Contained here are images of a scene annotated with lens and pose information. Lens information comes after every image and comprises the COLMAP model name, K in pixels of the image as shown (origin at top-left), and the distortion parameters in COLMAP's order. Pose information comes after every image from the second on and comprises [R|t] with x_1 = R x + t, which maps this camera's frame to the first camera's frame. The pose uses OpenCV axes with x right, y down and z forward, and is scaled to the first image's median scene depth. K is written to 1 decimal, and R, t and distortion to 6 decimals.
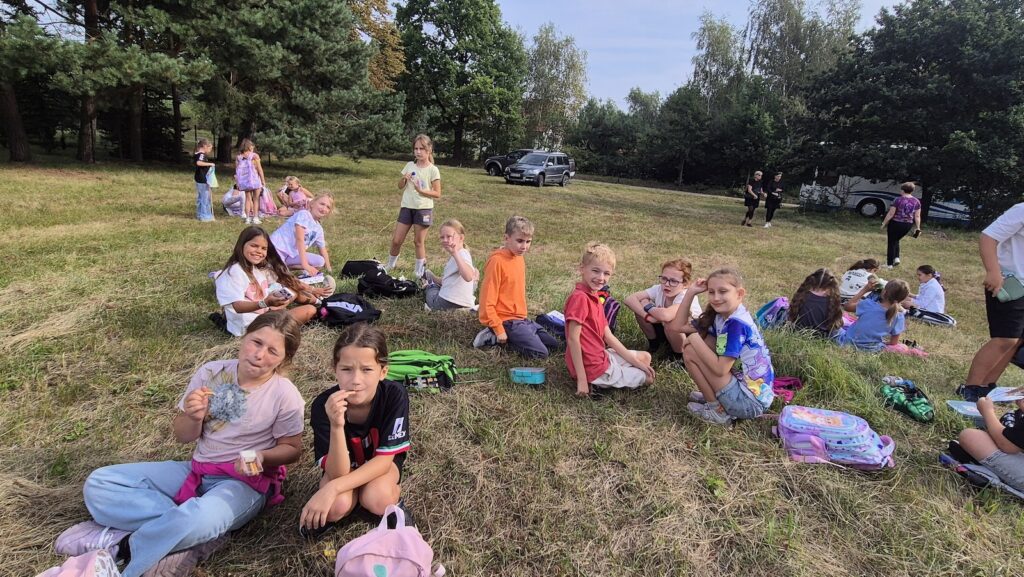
lens RADIAL K [[557.7, 0, 514.9], [0, 557.7, 290.9], [0, 0, 1]] dist [0.003544, -0.003356]
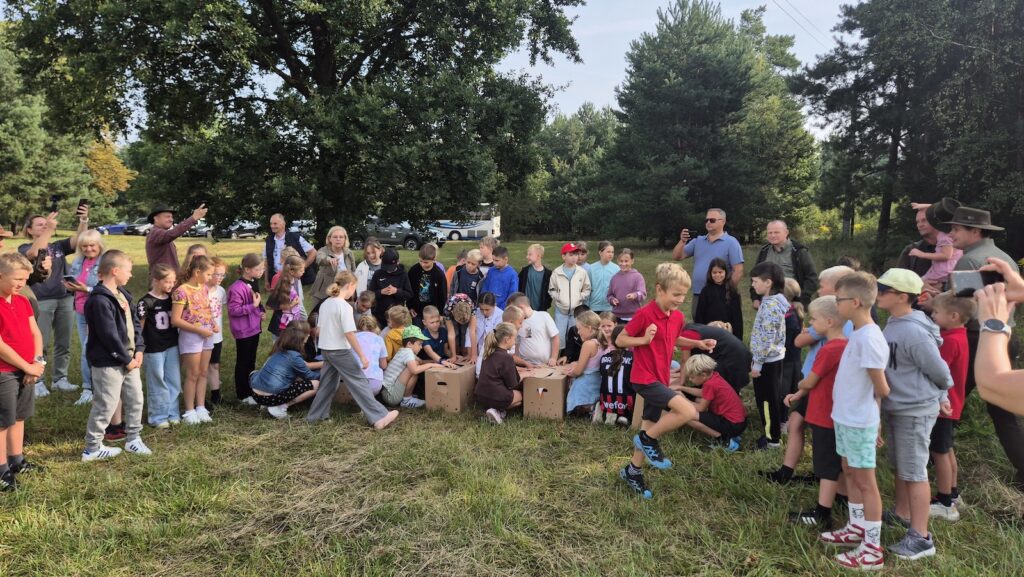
lens RADIAL K [[687.7, 0, 495.1], [0, 687.7, 278.5], [0, 0, 1]] dist [0.072399, -0.053657]
pose [[0.985597, -0.093518, 0.140902, 0.945989], [0.114337, 0.982393, -0.147755, 0.570791], [-0.124604, 0.161737, 0.978936, -1.933429]]
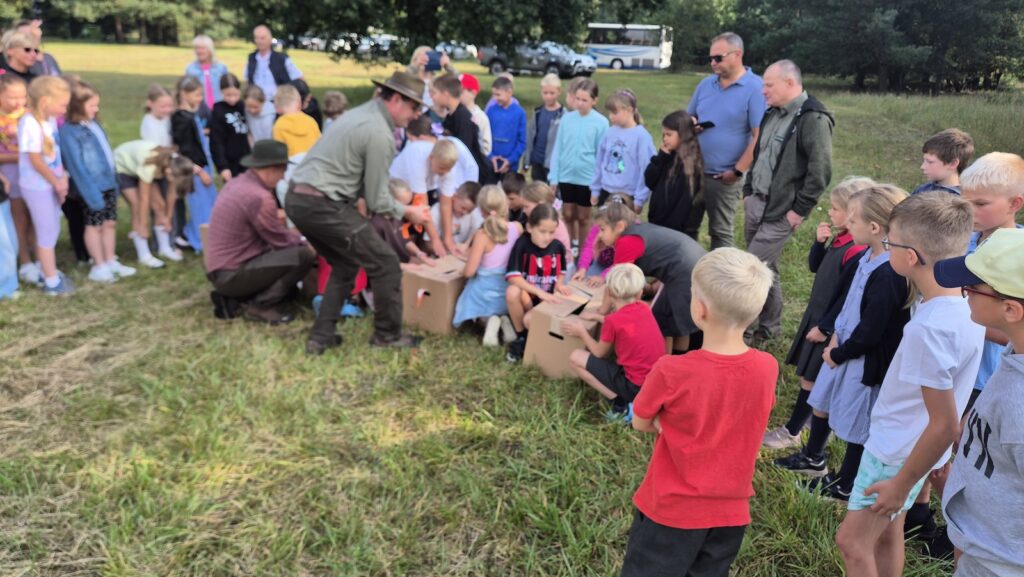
lens RADIAL K [[706.0, 0, 506.3], [0, 706.0, 293.2], [0, 0, 1]] dist [0.019611, -0.009662]
pose [[0.994572, -0.013378, -0.103184, 1.061252], [0.022558, 0.995837, 0.088320, 0.557343], [0.101573, -0.090168, 0.990733, -1.844475]]
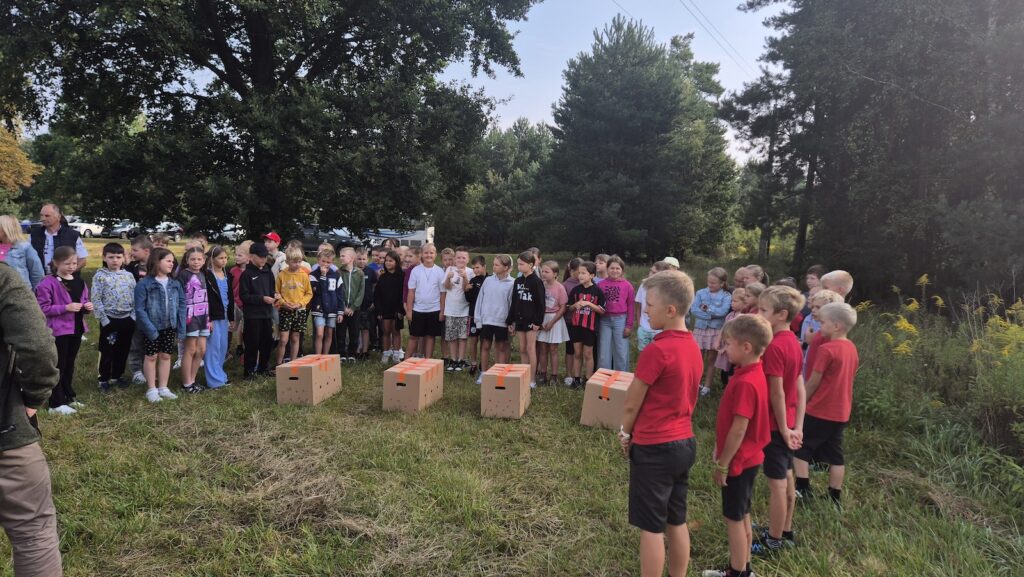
lens RADIAL K [[687.7, 0, 502.1], [0, 687.7, 292.2], [0, 0, 1]] dist [0.072399, -0.053657]
pose [[0.965597, -0.073264, 0.249509, 0.930919], [0.109165, 0.985056, -0.133222, 0.573896], [-0.236020, 0.155876, 0.959165, -1.937282]]
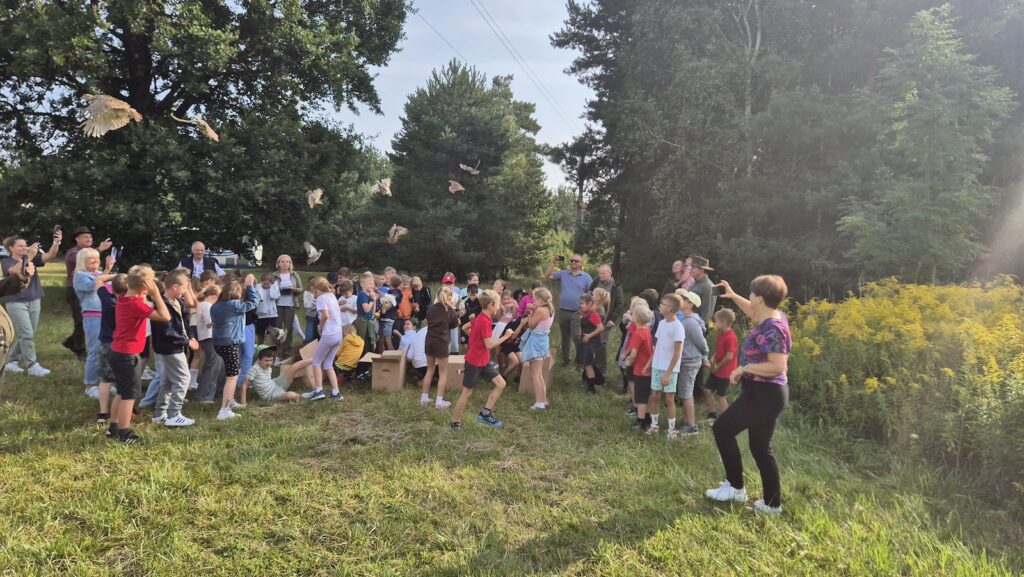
lens RADIAL K [[687.7, 0, 489.5], [0, 687.7, 275.5], [0, 0, 1]] dist [0.072399, -0.053657]
pose [[0.874784, -0.054762, 0.481409, 0.803202], [0.144616, 0.977812, -0.151557, 0.586118], [-0.462428, 0.202199, 0.863294, -2.045283]]
